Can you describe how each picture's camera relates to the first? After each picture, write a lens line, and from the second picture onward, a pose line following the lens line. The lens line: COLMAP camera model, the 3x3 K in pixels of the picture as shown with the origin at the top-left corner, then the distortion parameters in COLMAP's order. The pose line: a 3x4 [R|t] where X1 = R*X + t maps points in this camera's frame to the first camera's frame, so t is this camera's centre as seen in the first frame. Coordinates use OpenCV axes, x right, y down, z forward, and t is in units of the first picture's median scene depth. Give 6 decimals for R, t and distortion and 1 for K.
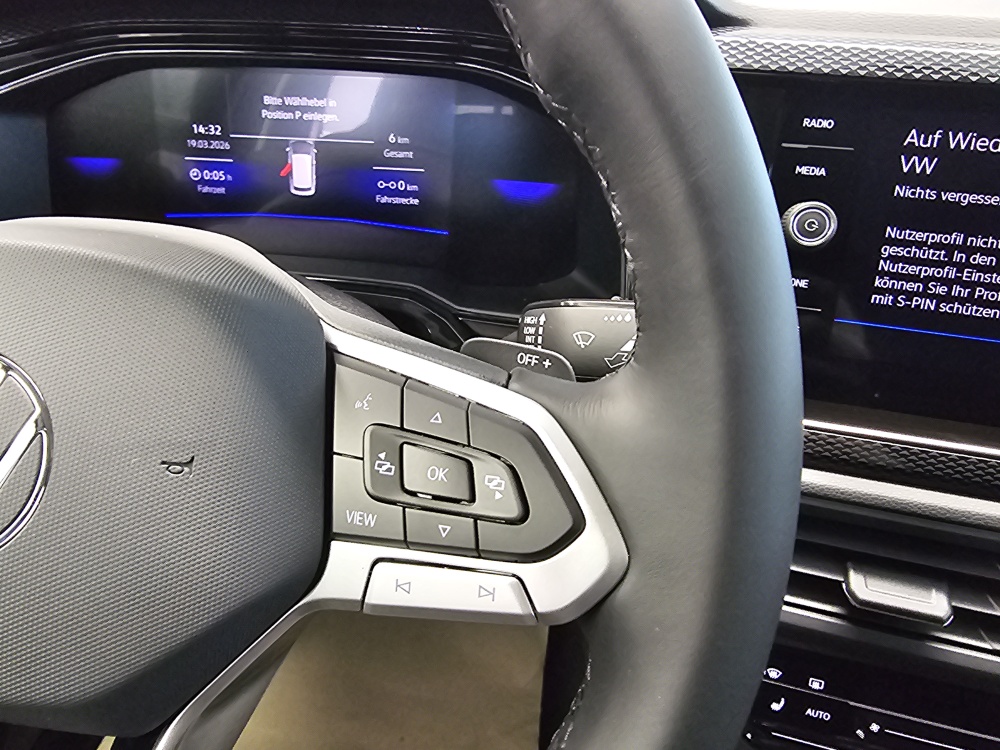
lens RADIAL K [[696.5, 0, 421.6], [0, 696.5, 369.4], [0, 0, 1]] dist [0.001655, -0.006792]
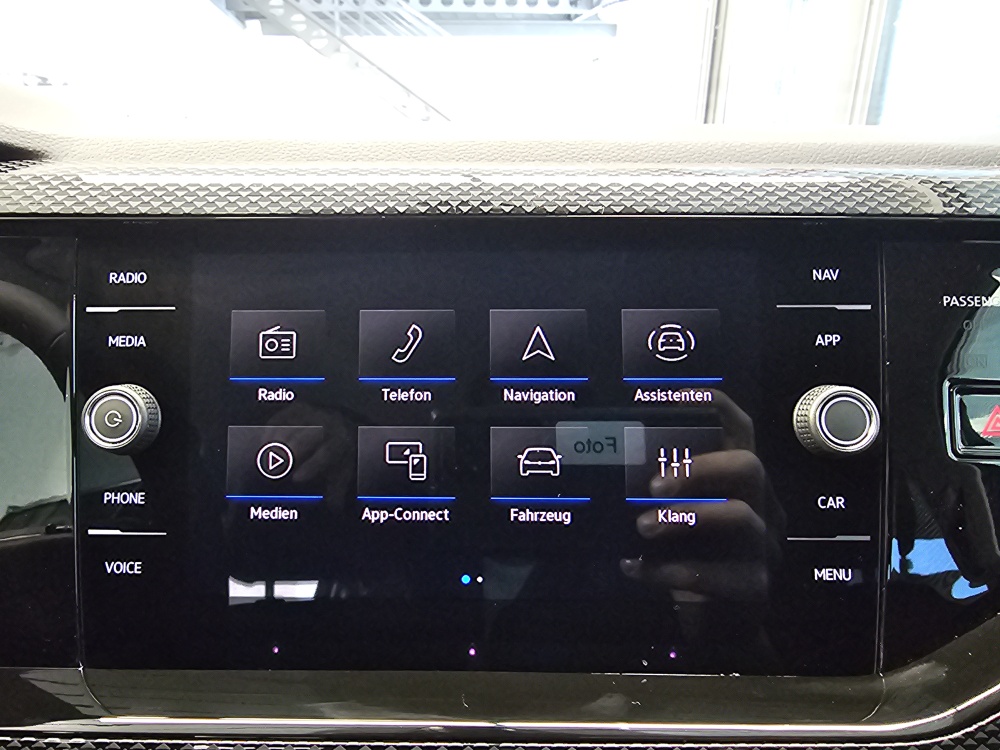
lens RADIAL K [[696.5, 0, 496.7], [0, 696.5, 373.6], [0, 0, 1]] dist [0.001655, -0.006792]
pose [[0.960474, -0.112704, 0.254535, 0.659161], [0.159081, 0.972581, -0.169642, -0.063435], [-0.228436, 0.203429, 0.952068, 0.212979]]
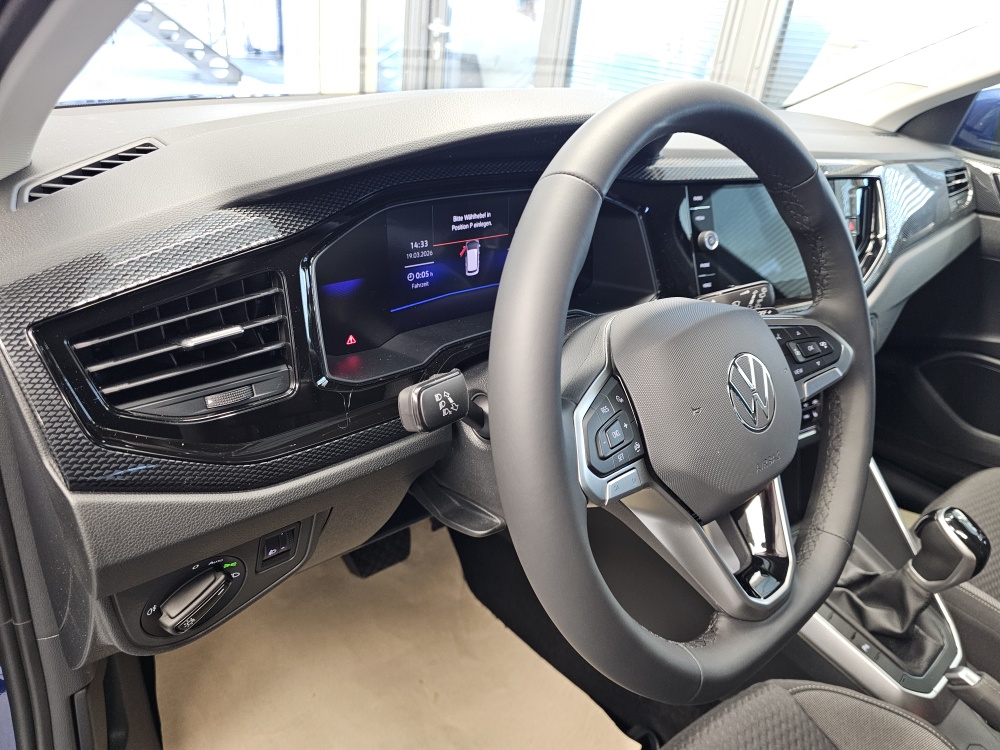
lens RADIAL K [[677.3, 0, 498.5], [0, 677.3, 371.4], [0, 0, 1]] dist [0.062230, -0.065579]
pose [[0.637894, -0.310039, 0.704959, -1.508620], [0.298051, 0.943438, 0.145225, -0.301789], [-0.710110, 0.117475, 0.694221, -0.058846]]
